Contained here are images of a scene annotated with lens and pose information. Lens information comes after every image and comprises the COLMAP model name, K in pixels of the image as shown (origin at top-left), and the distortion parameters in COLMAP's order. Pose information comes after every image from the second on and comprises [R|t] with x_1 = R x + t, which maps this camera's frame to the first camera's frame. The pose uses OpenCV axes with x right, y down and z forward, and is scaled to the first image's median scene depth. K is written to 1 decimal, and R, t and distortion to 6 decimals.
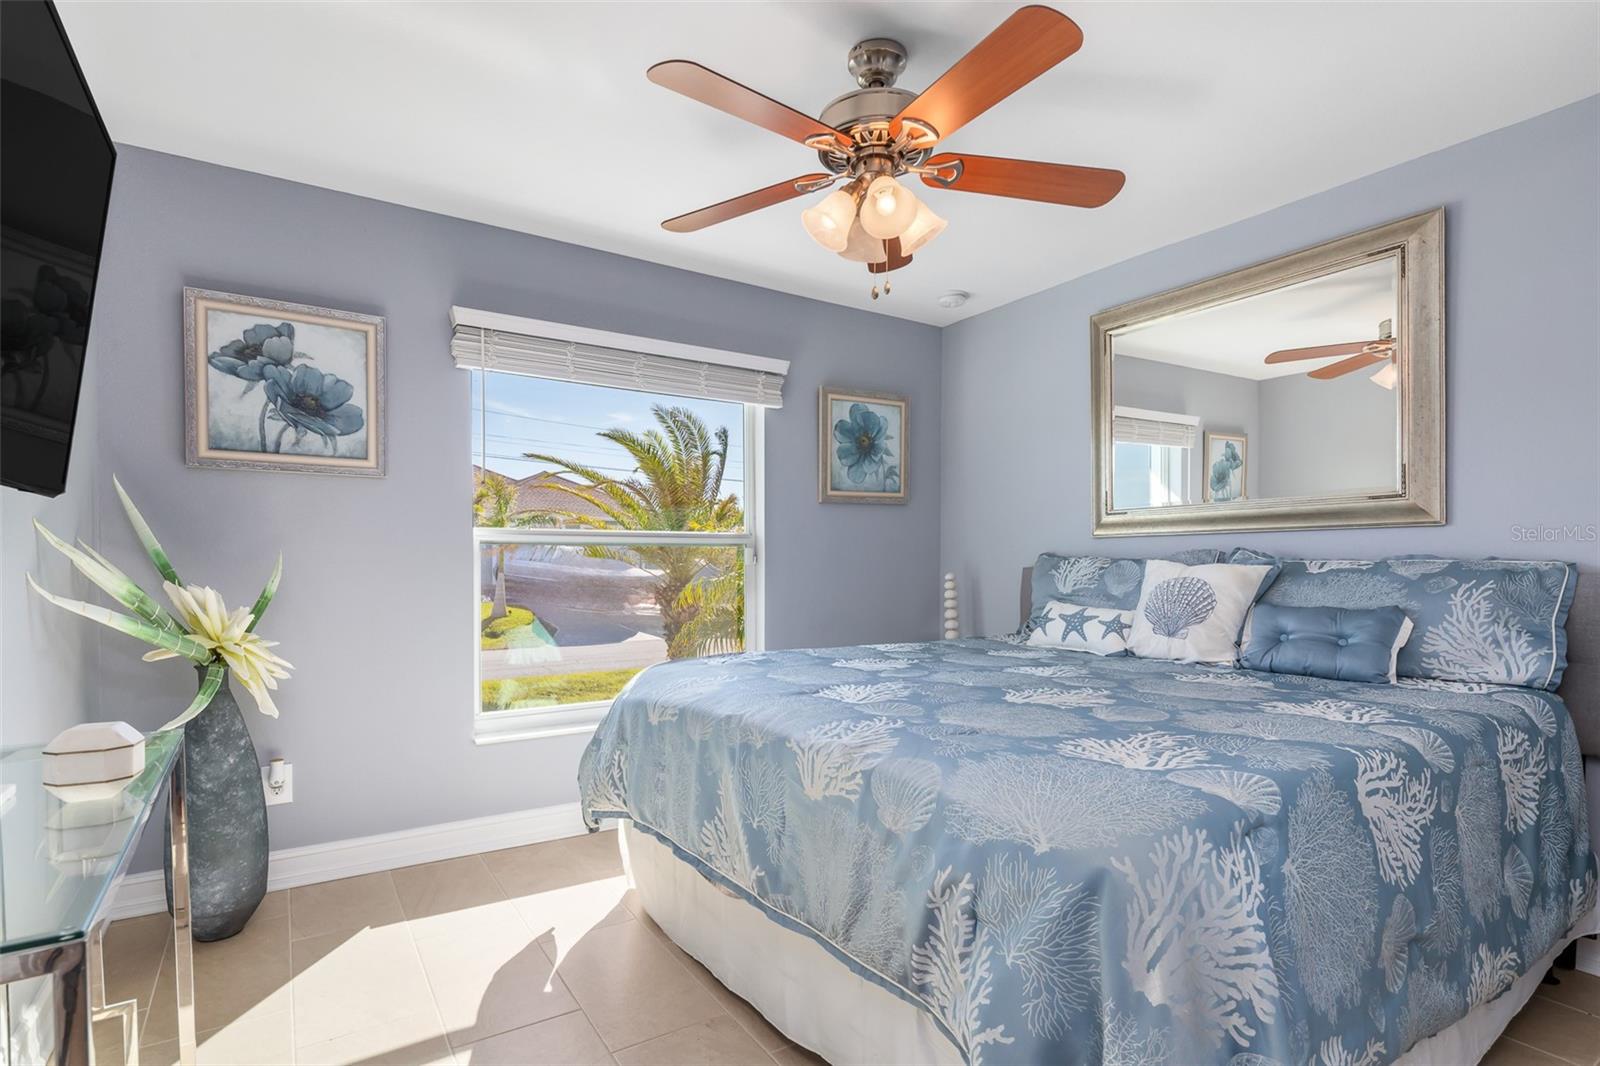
lens RADIAL K [[788.1, 0, 791.0], [0, 788.1, 536.9], [0, 0, 1]] dist [0.001278, -0.000061]
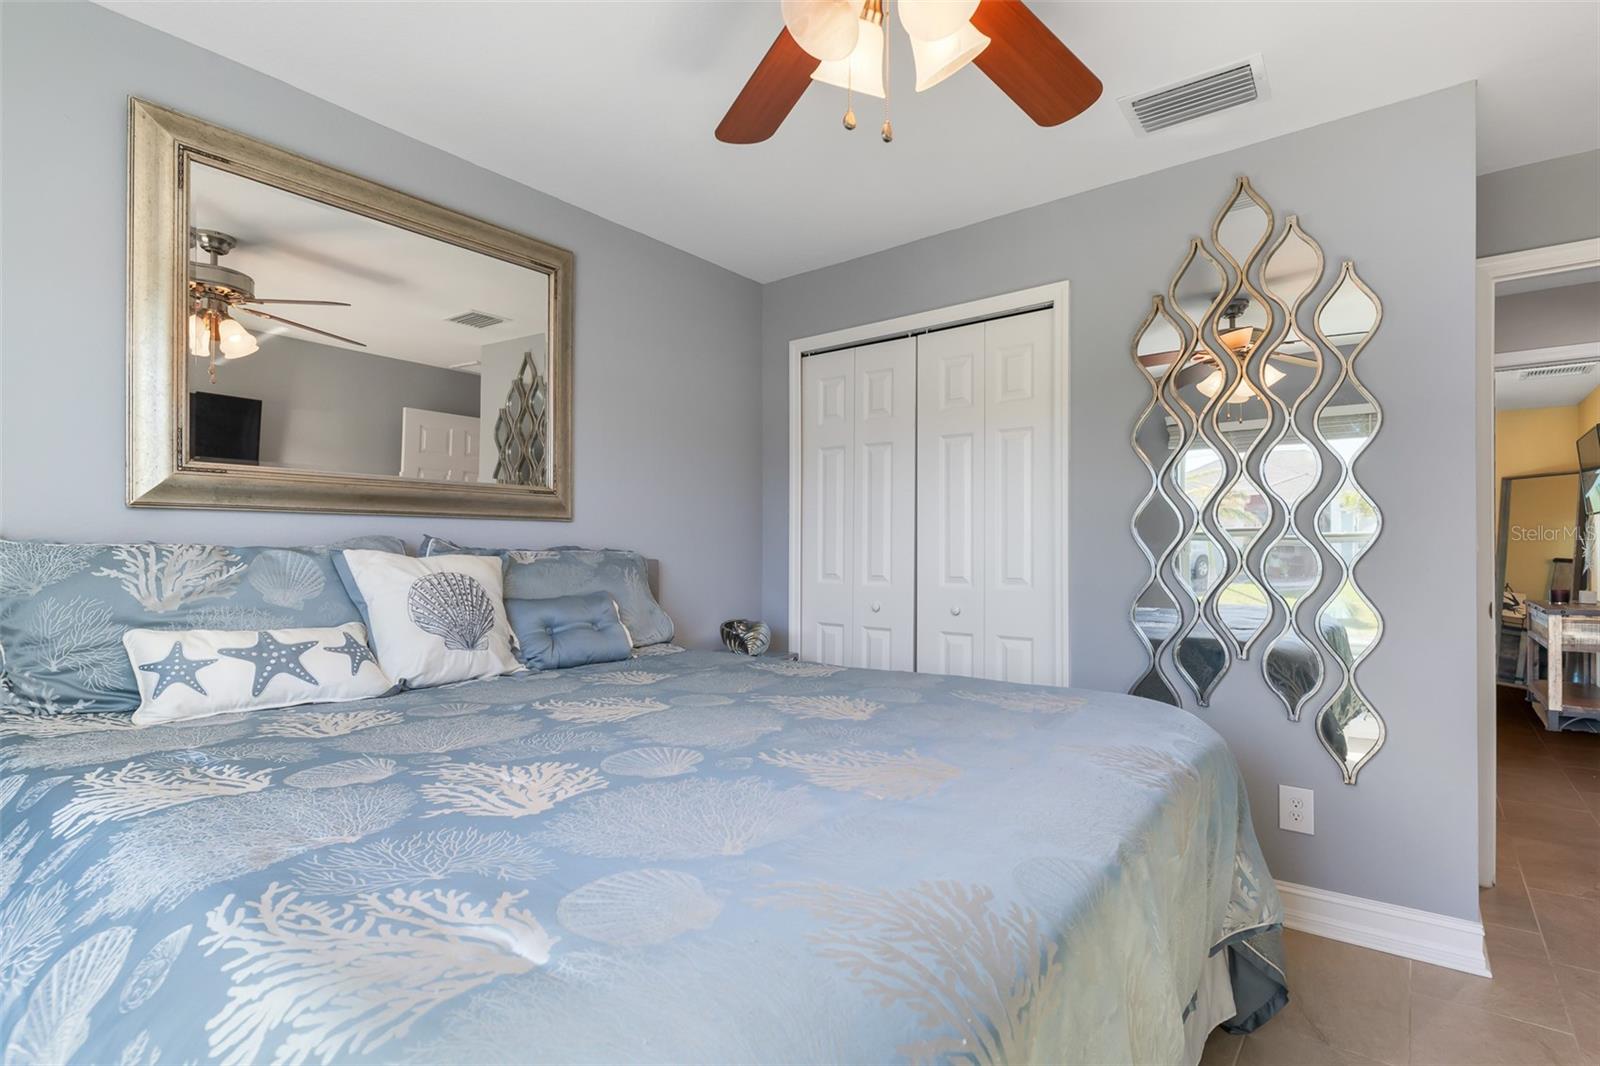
lens RADIAL K [[788.1, 0, 791.0], [0, 788.1, 536.9], [0, 0, 1]] dist [0.001278, -0.000061]
pose [[-0.322769, 0.016904, 0.946327, -0.356265], [-0.026016, 0.999304, -0.026723, 0.028650], [-0.946120, -0.033245, -0.322105, 0.953873]]
